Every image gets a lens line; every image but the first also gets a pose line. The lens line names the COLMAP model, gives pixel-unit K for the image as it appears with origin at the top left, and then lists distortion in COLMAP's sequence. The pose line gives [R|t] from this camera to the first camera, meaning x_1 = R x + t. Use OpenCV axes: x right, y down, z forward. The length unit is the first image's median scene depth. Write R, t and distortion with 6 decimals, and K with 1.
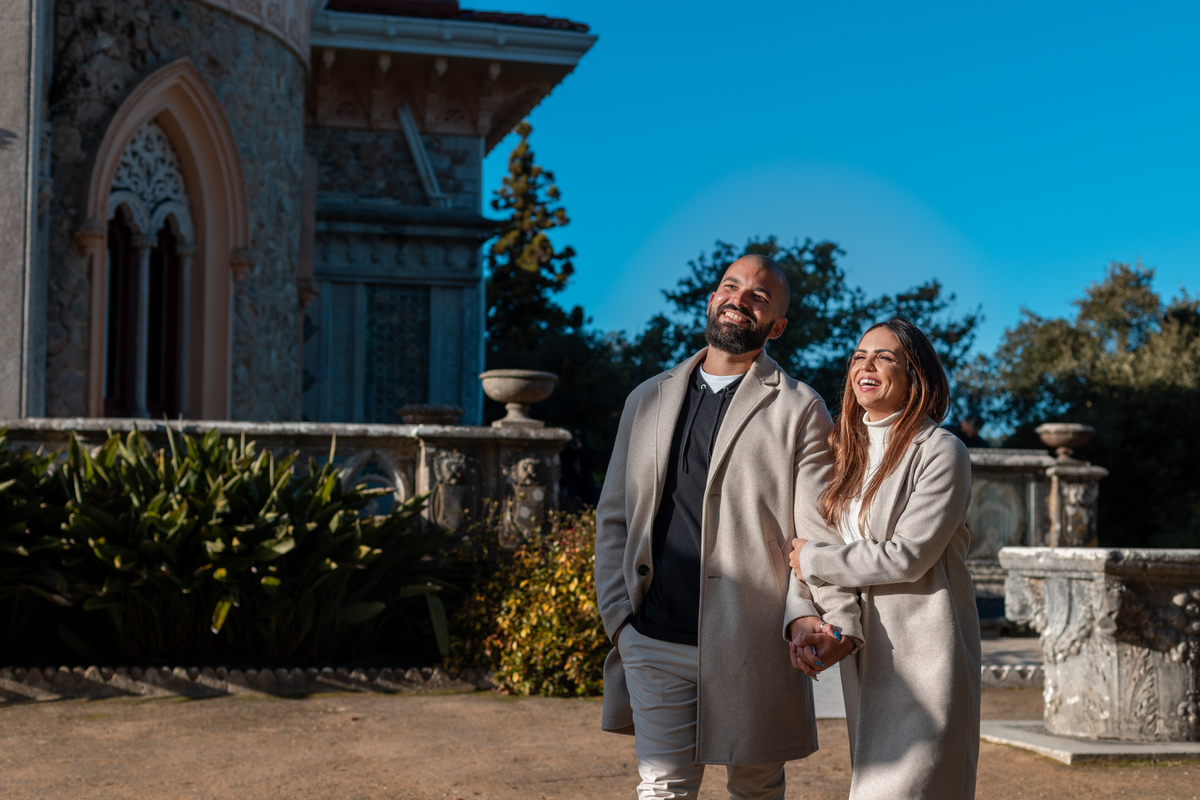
lens RADIAL K [[2017.4, 0, 600.0], [0, 2017.4, 400.0], [0, 0, 1]] dist [-0.033441, -0.100831]
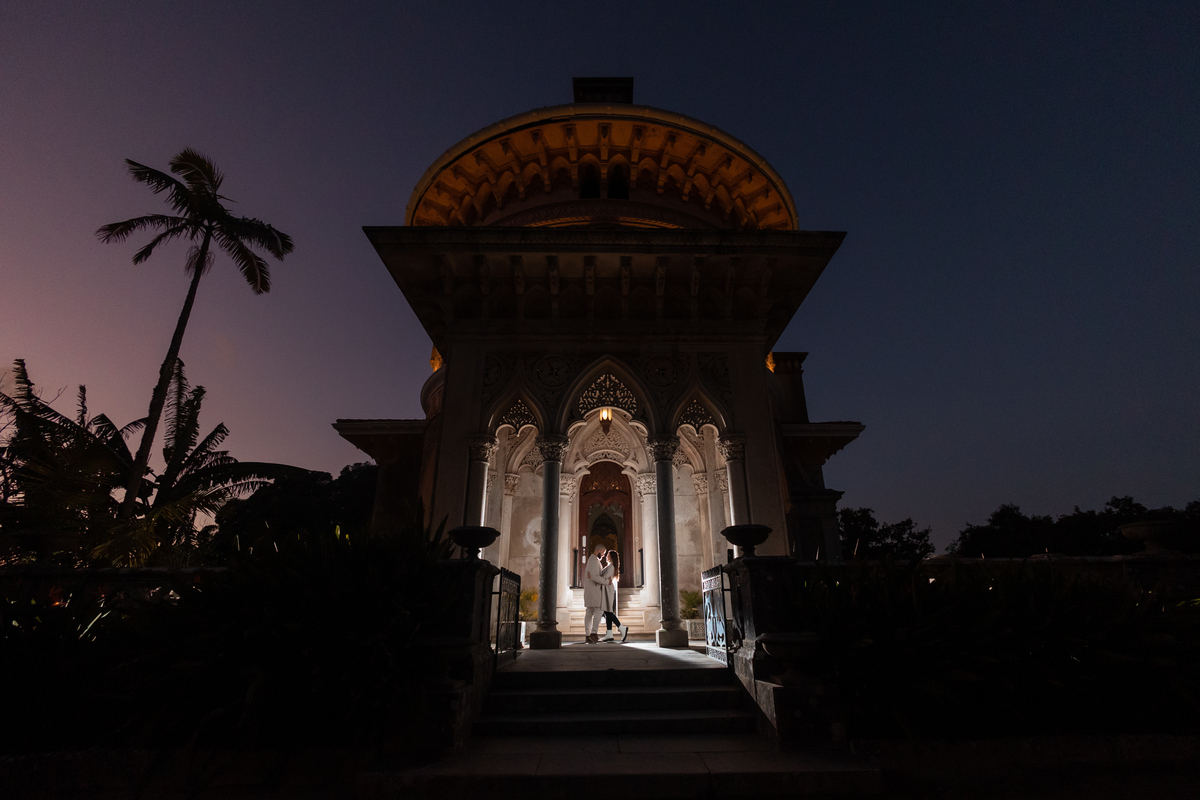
lens RADIAL K [[514.7, 0, 601.4], [0, 514.7, 419.7], [0, 0, 1]] dist [-0.001565, -0.000026]
pose [[0.973331, -0.093807, -0.209349, -0.261389], [0.031498, 0.958578, -0.283085, 0.007596], [0.227233, 0.268941, 0.935968, 0.286711]]
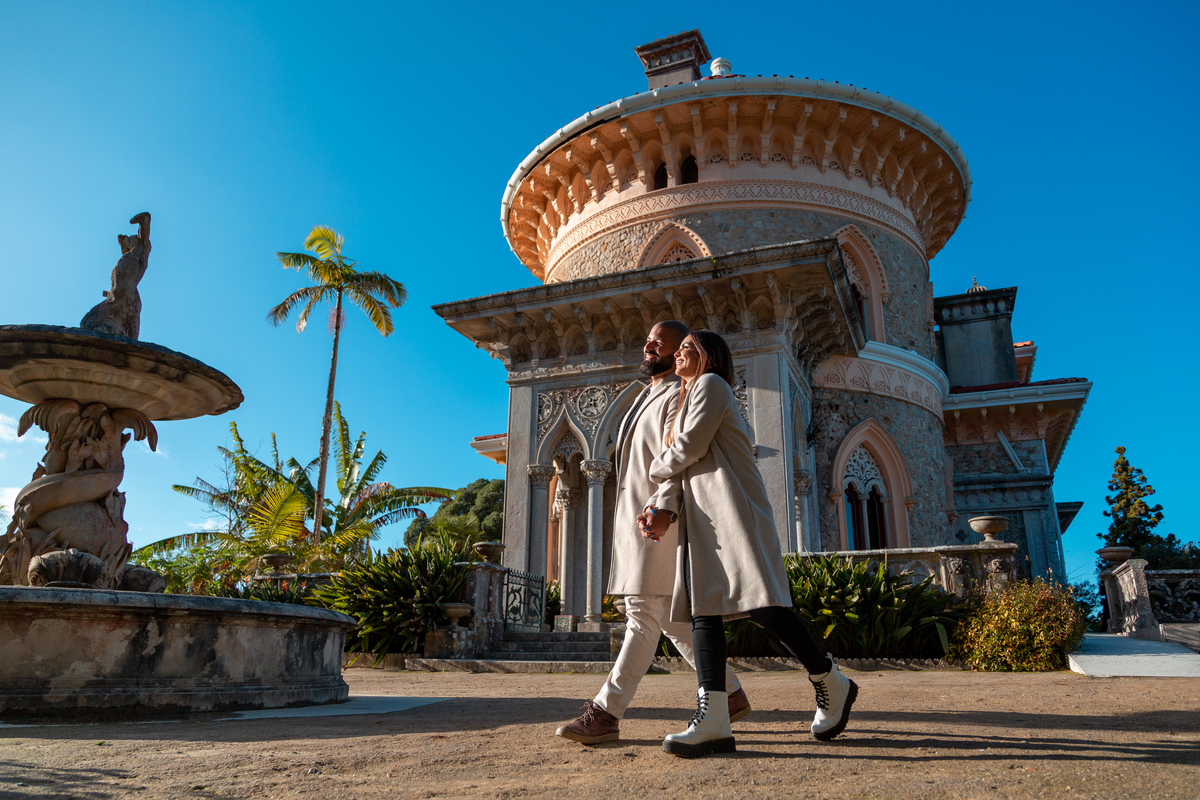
lens RADIAL K [[814.9, 0, 600.0], [0, 814.9, 400.0], [0, 0, 1]] dist [0.001916, 0.001152]
pose [[0.795346, -0.185131, -0.577193, 0.094789], [0.035349, 0.964763, -0.260734, 0.047001], [0.605125, 0.186970, 0.773865, 0.059907]]
